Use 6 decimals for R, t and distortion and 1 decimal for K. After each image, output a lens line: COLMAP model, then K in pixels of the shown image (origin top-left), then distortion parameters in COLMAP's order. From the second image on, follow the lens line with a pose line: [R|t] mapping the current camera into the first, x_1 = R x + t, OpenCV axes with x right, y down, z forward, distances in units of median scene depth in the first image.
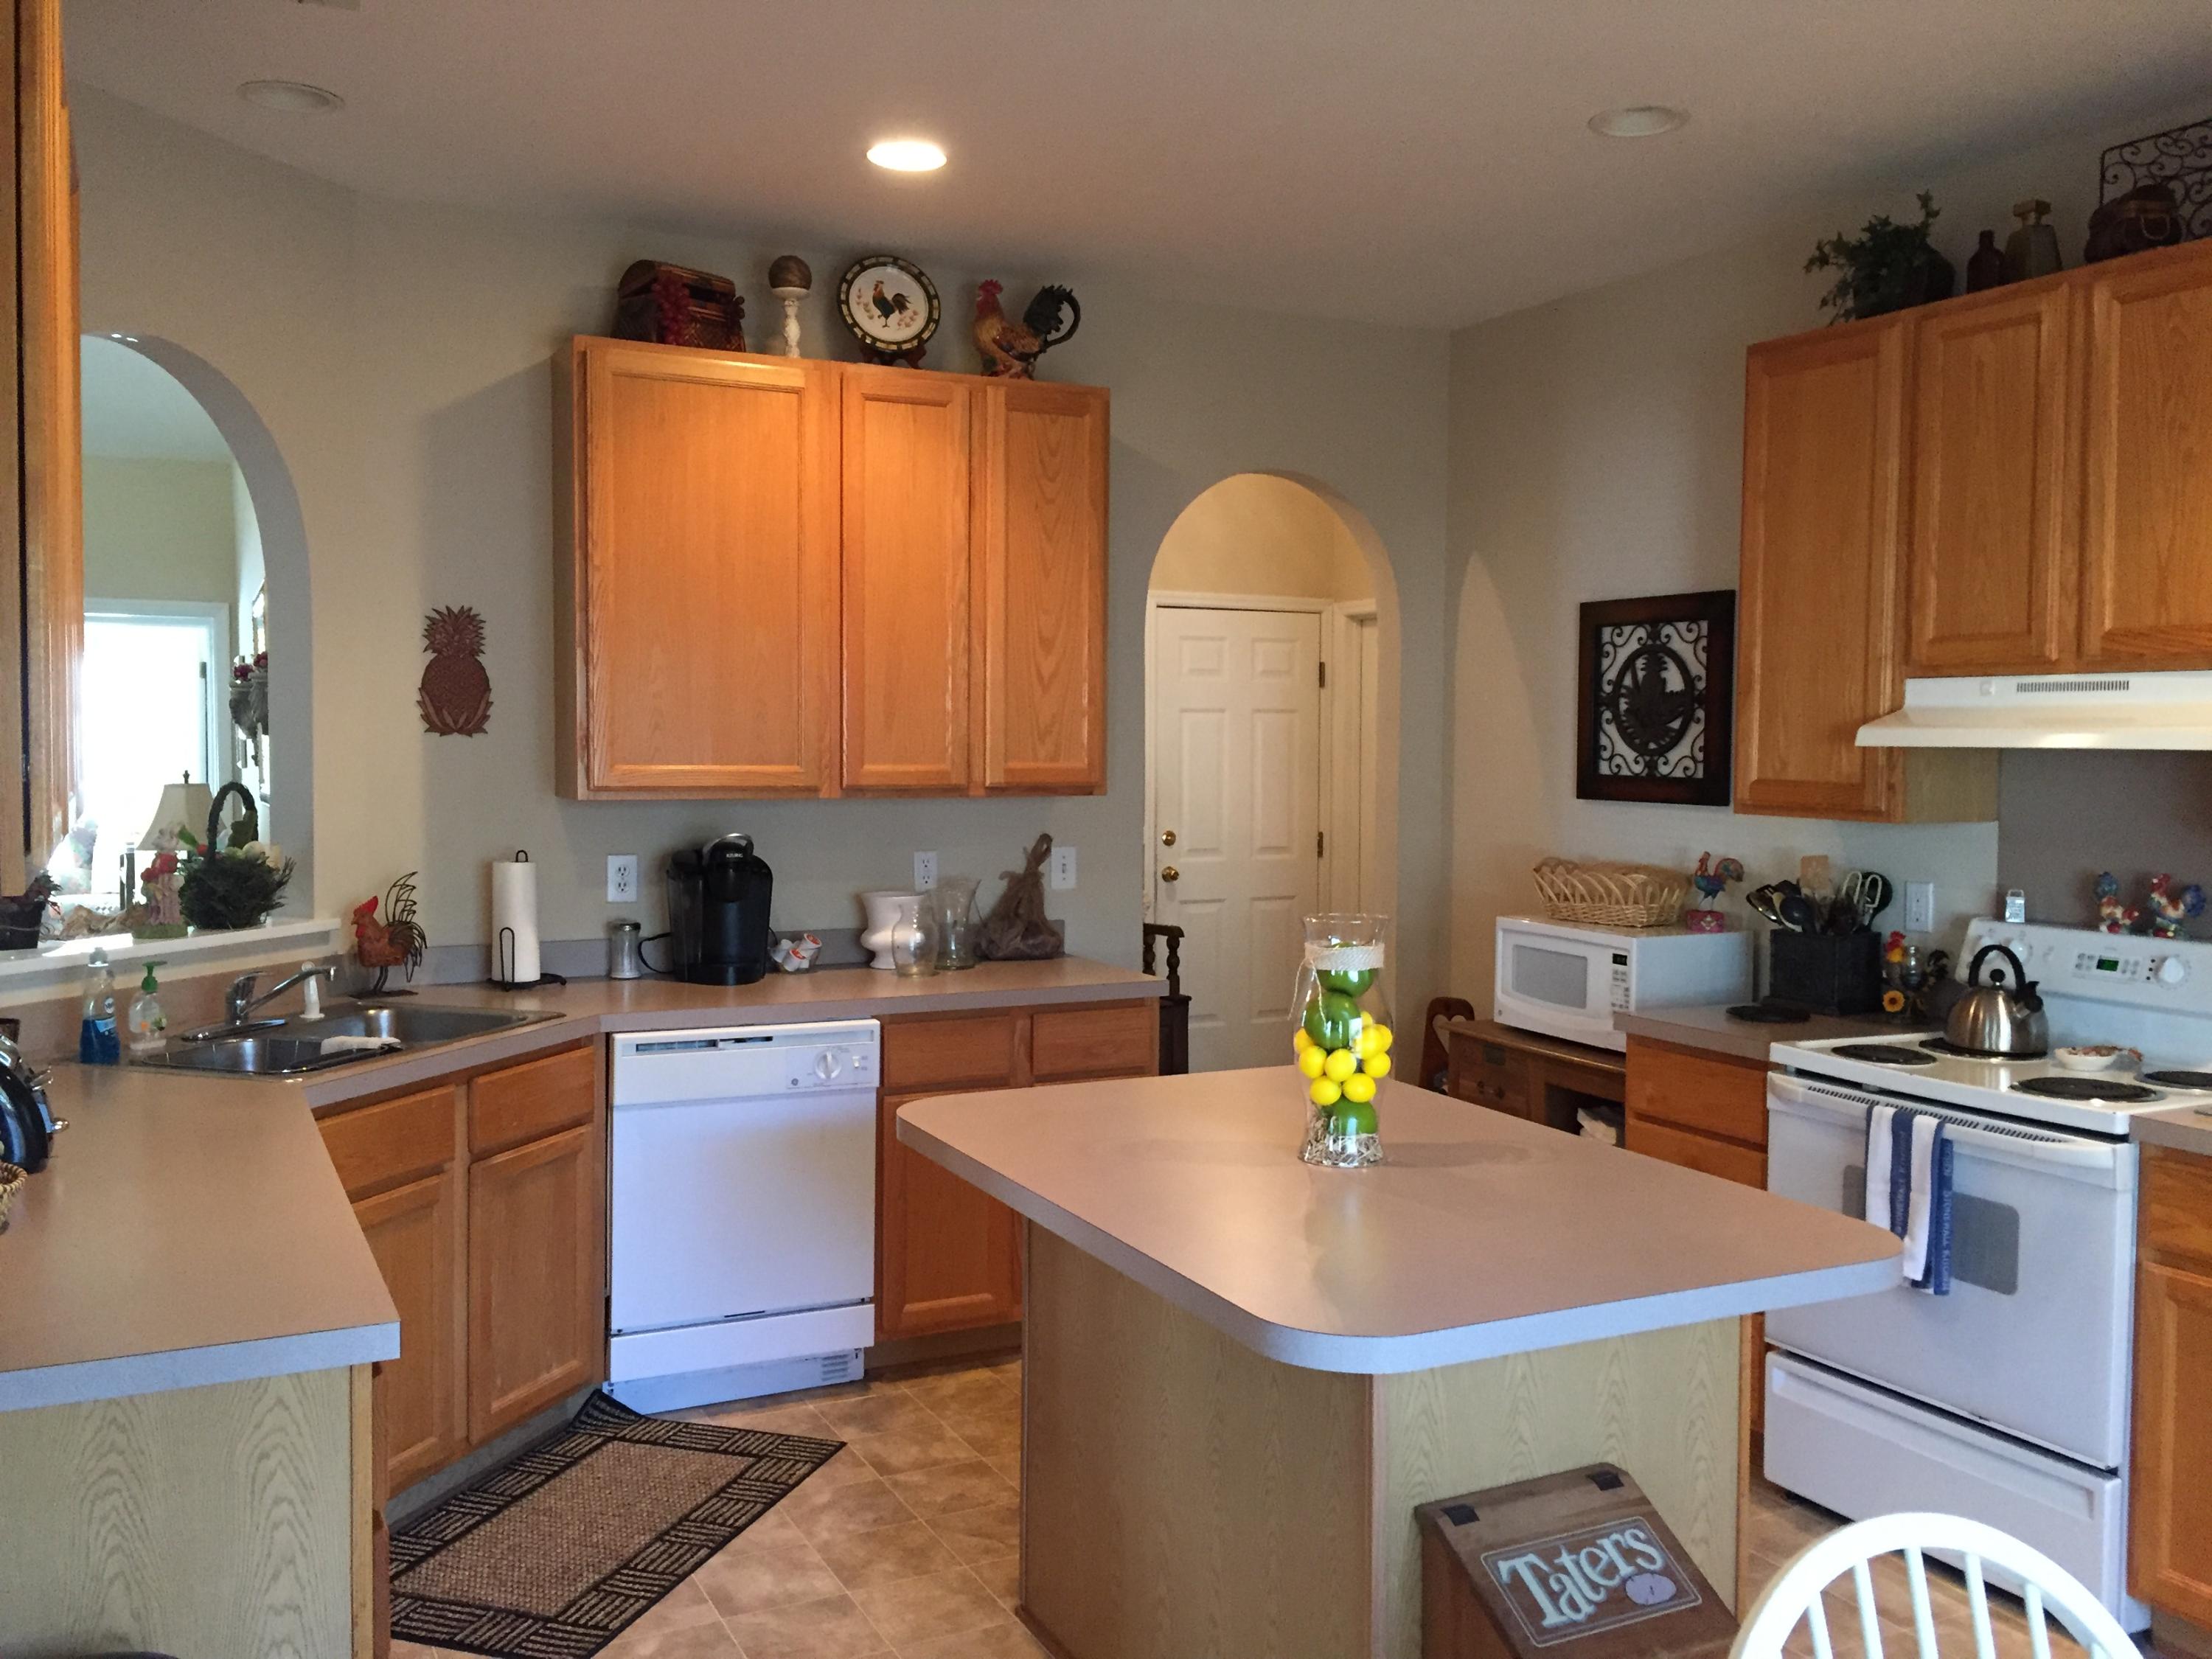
lens RADIAL K [[1868.8, 0, 1105.6], [0, 1868.8, 818.1], [0, 0, 1]] dist [0.054285, -0.038076]
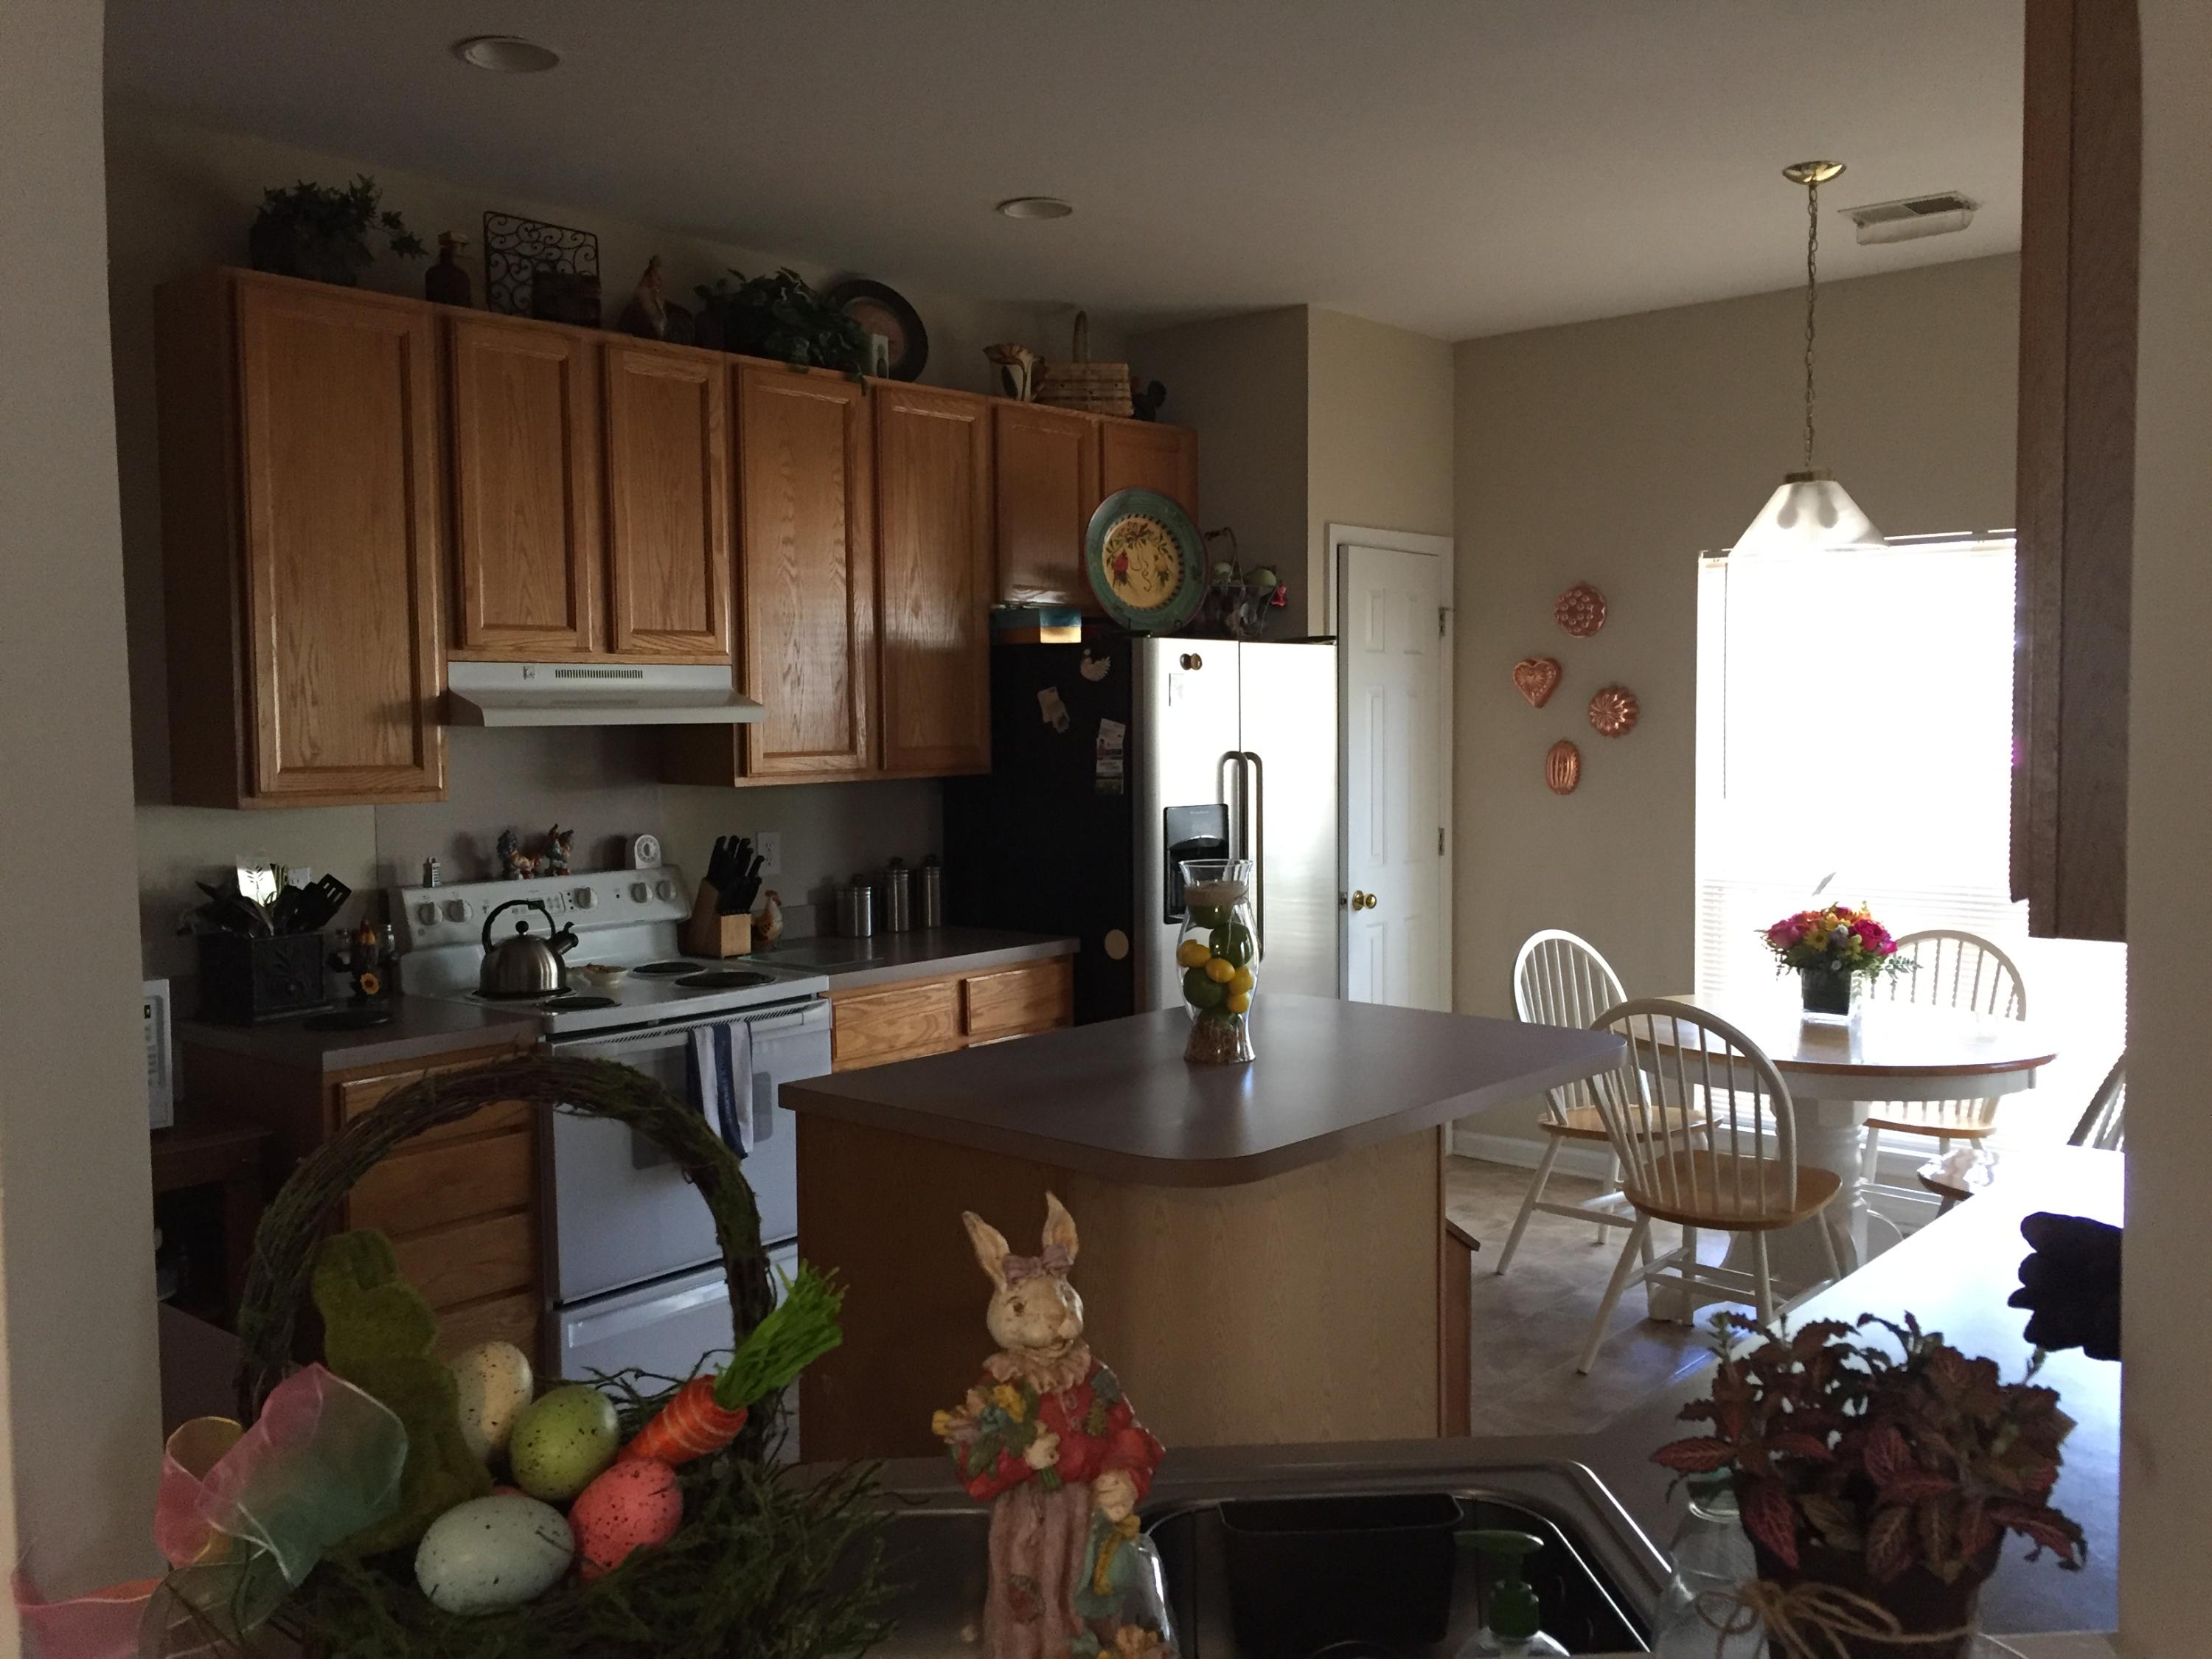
lens RADIAL K [[1868.8, 0, 1109.0], [0, 1868.8, 838.3], [0, 0, 1]] dist [0.054285, -0.038076]
pose [[-0.351449, -0.069683, 0.933610, -0.710782], [0.049642, 0.994436, 0.092910, -0.057917], [-0.934890, 0.079000, -0.346035, 1.074670]]
